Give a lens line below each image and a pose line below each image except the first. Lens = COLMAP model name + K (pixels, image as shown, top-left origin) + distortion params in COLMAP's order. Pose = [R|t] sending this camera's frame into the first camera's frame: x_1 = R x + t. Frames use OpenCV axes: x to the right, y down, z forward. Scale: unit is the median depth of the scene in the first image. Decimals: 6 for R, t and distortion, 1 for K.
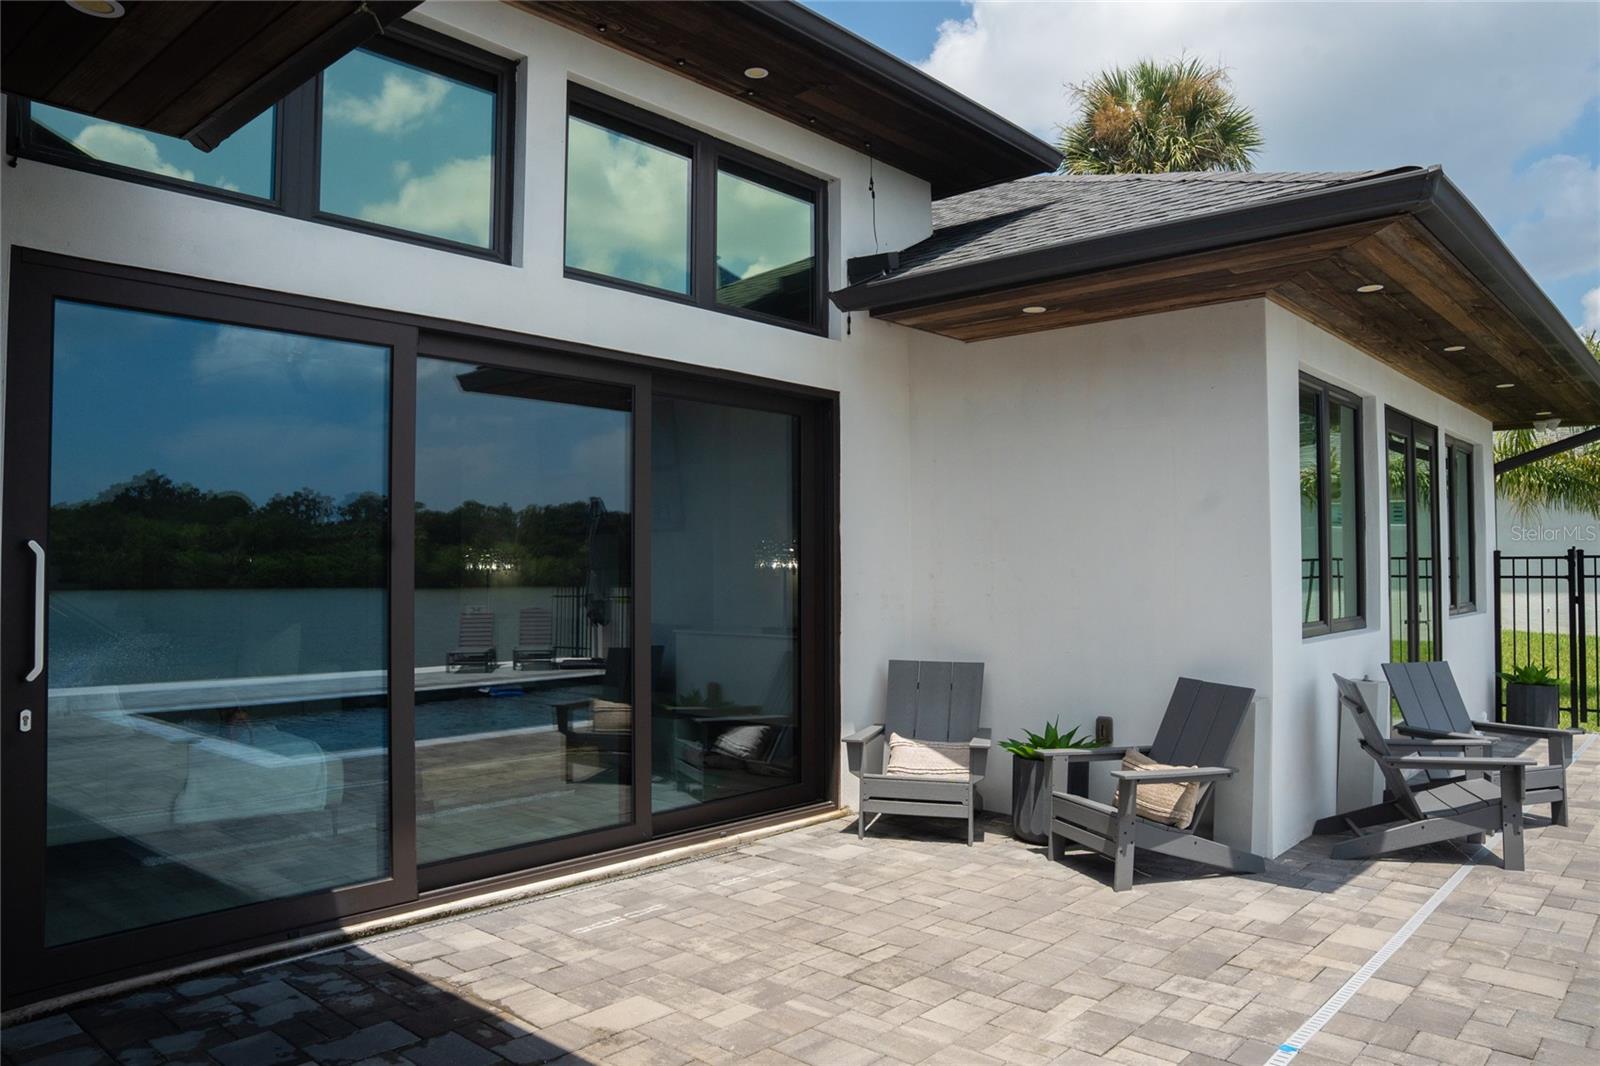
lens RADIAL K [[1131.7, 0, 800.0], [0, 1131.7, 533.0], [0, 0, 1]] dist [-0.136676, 0.103667]
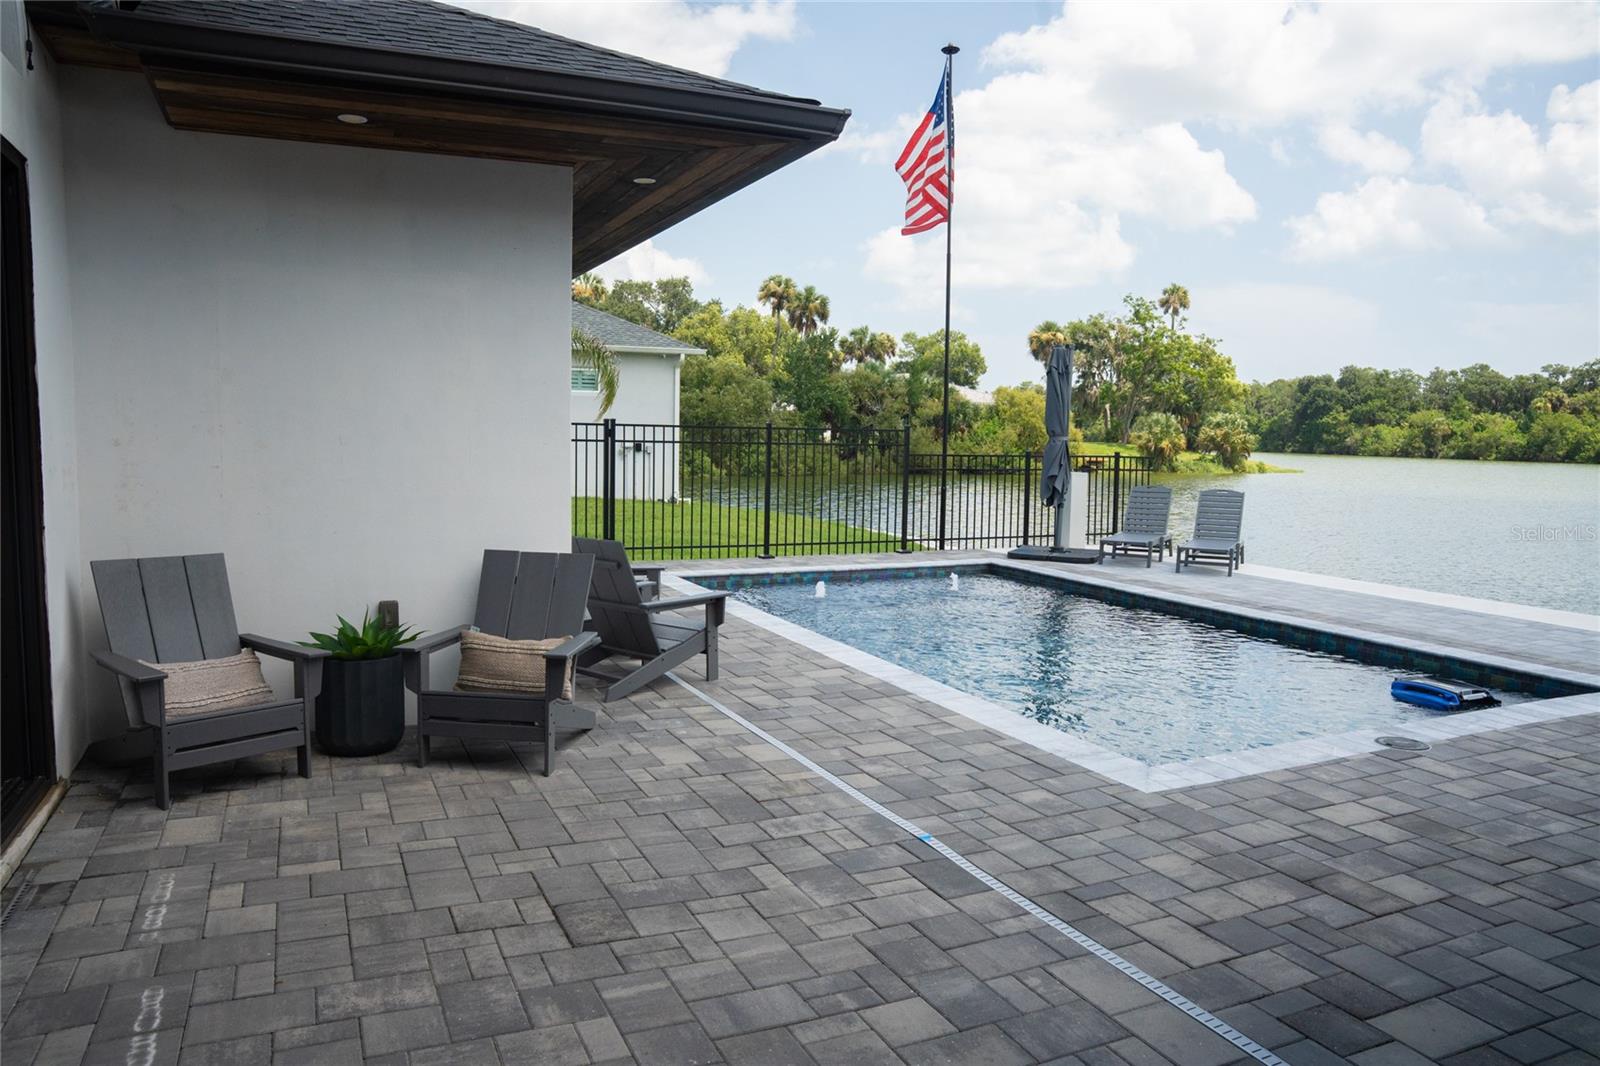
lens RADIAL K [[1099.4, 0, 797.0], [0, 1099.4, 533.3], [0, 0, 1]] dist [-0.139685, 0.110845]
pose [[0.401068, -0.076516, 0.912847, -0.468505], [-0.047599, 0.993419, 0.104182, 0.005718], [-0.914811, -0.085235, 0.394786, 0.444666]]
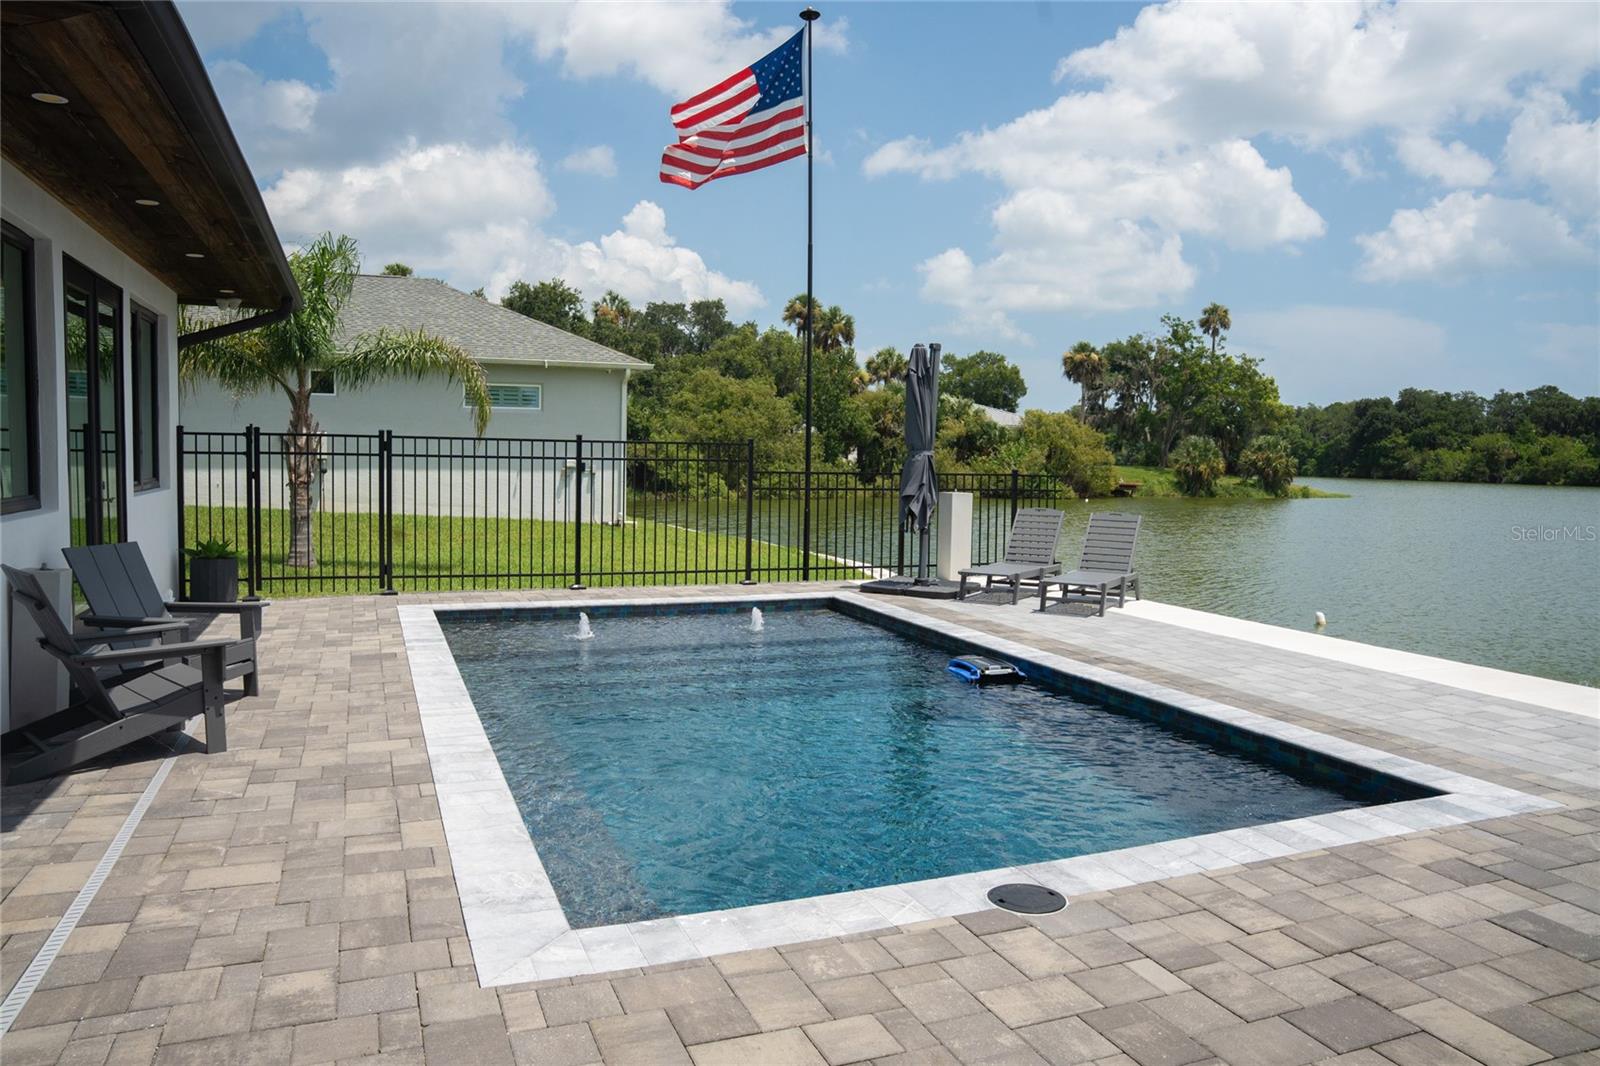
lens RADIAL K [[1099.4, 0, 797.0], [0, 1099.4, 533.3], [0, 0, 1]] dist [-0.139685, 0.110845]
pose [[0.447289, -0.054256, 0.892742, 0.051942], [-0.049035, 0.995169, 0.085049, 0.007714], [-0.893044, -0.081818, 0.442468, 0.130763]]
